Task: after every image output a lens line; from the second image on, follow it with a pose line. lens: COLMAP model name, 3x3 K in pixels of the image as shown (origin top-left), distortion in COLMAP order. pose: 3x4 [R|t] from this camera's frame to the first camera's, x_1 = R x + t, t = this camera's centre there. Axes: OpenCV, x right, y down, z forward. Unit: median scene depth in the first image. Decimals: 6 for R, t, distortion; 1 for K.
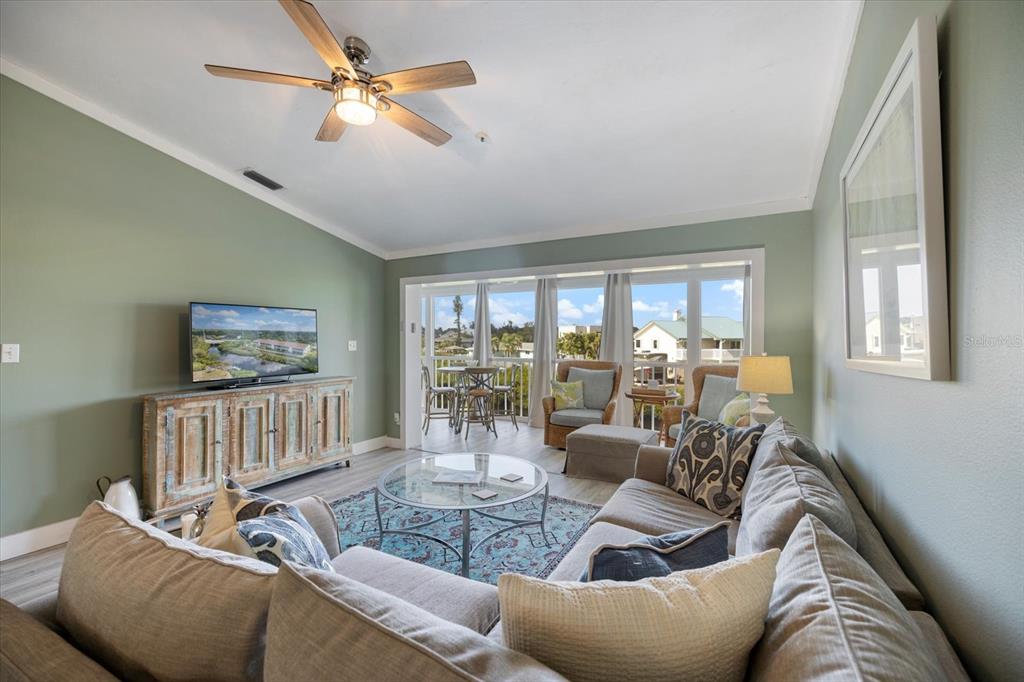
lens RADIAL K [[428.9, 0, 514.7], [0, 428.9, 336.8], [0, 0, 1]] dist [-0.001363, -0.000133]
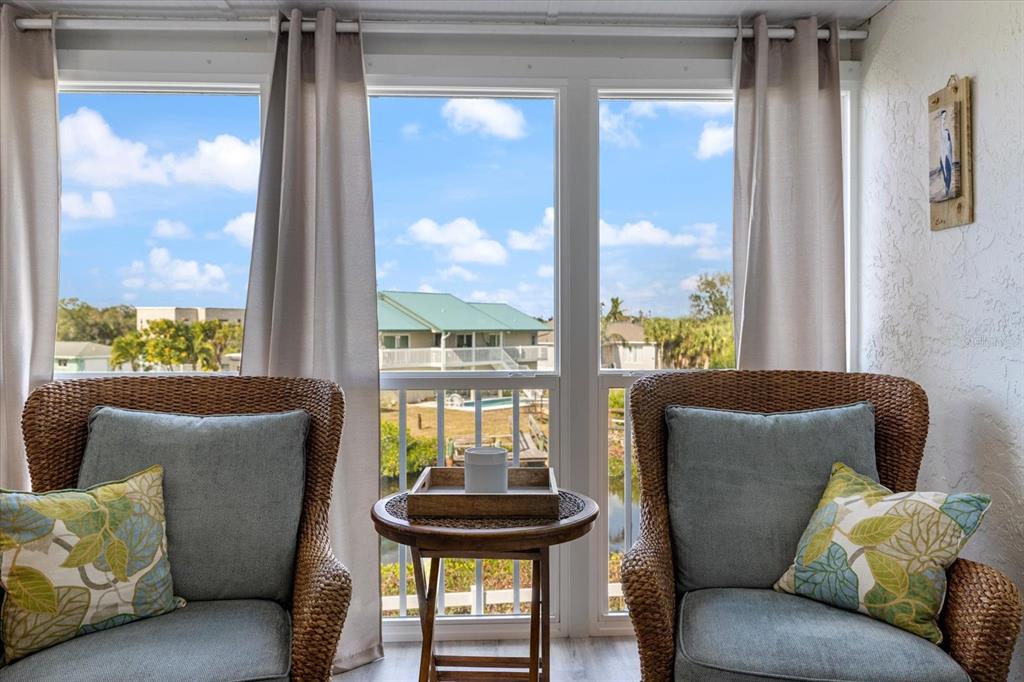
lens RADIAL K [[762.6, 0, 515.3], [0, 762.6, 341.6], [0, 0, 1]] dist [0.001794, 0.000513]
pose [[0.847602, -0.010850, 0.530521, 0.114881], [0.002950, 0.999872, 0.015736, 0.037691], [-0.530624, -0.011773, 0.847526, 0.640282]]
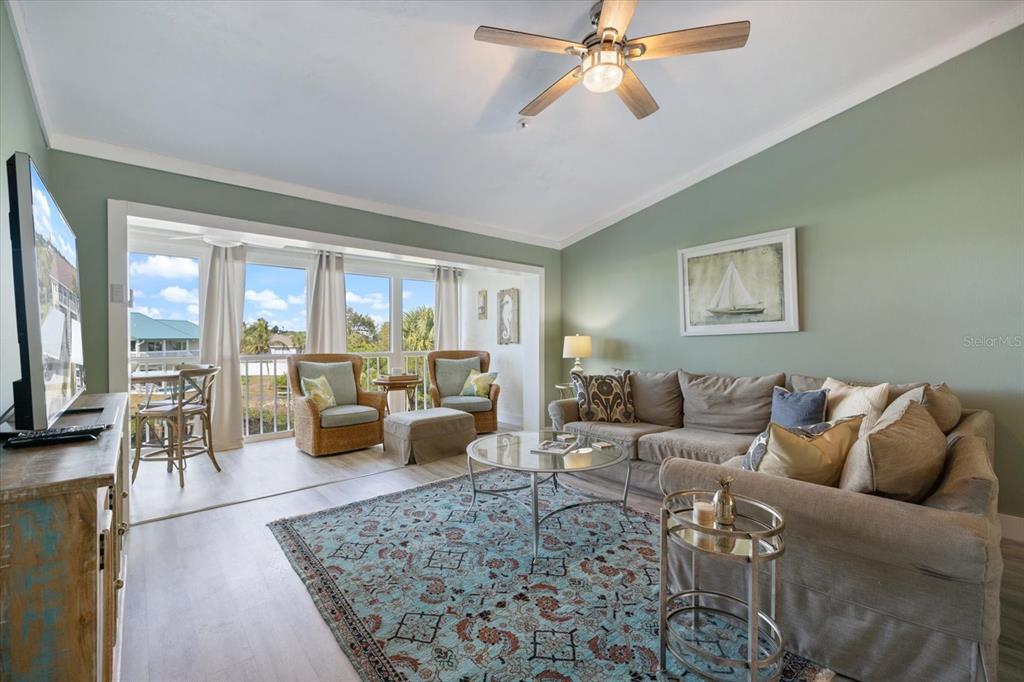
lens RADIAL K [[428.9, 0, 514.7], [0, 428.9, 336.8], [0, 0, 1]] dist [-0.001363, -0.000133]
pose [[0.329810, 0.003228, 0.944042, -0.608842], [0.000114, 0.999994, -0.003459, 0.029211], [-0.944047, 0.001248, 0.329808, 0.386536]]
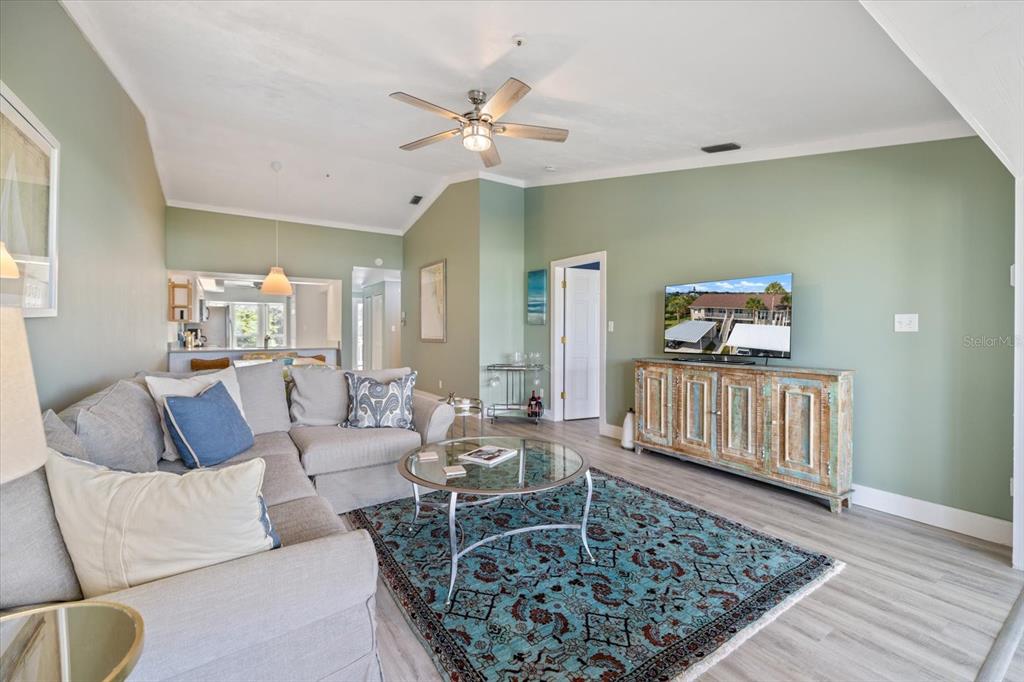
lens RADIAL K [[428.9, 0, 514.7], [0, 428.9, 336.8], [0, 0, 1]] dist [-0.001363, -0.000133]
pose [[-0.447298, 0.010788, -0.894320, 0.350287], [-0.001080, 0.999920, 0.012602, 0.031360], [0.894385, 0.006602, -0.447250, 0.764255]]
